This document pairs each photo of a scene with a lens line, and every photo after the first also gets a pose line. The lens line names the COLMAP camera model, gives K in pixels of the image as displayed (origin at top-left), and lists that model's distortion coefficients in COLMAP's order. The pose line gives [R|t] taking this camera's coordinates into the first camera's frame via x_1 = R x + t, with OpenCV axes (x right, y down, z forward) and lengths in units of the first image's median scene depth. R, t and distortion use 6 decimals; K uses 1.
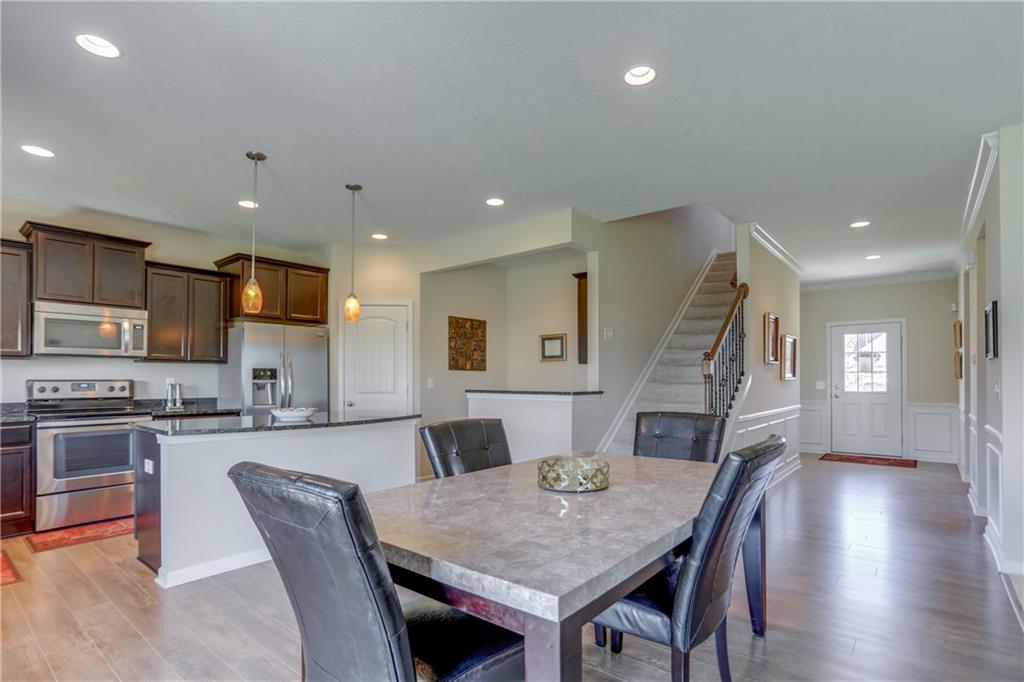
lens RADIAL K [[498.3, 0, 507.3], [0, 498.3, 374.0], [0, 0, 1]] dist [-0.045124, 0.019005]
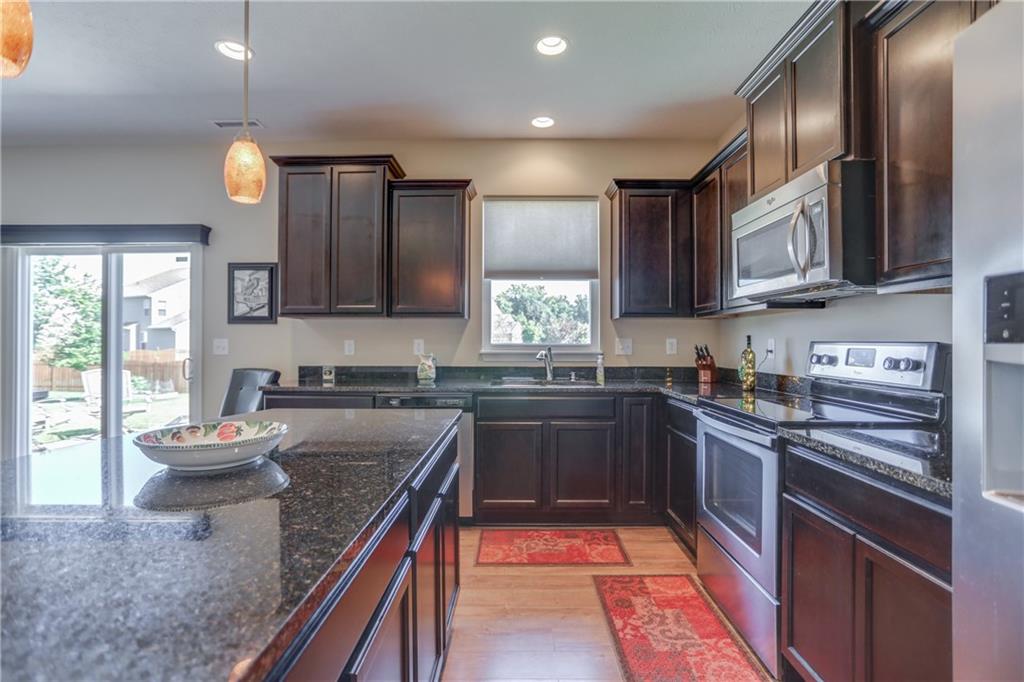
lens RADIAL K [[498.3, 0, 507.0], [0, 498.3, 343.7], [0, 0, 1]] dist [-0.045124, 0.019005]
pose [[-0.777084, 0.006839, -0.629360, -0.300728], [0.009677, 0.999953, -0.001081, 0.010632], [0.629322, -0.006930, -0.777113, 1.119347]]
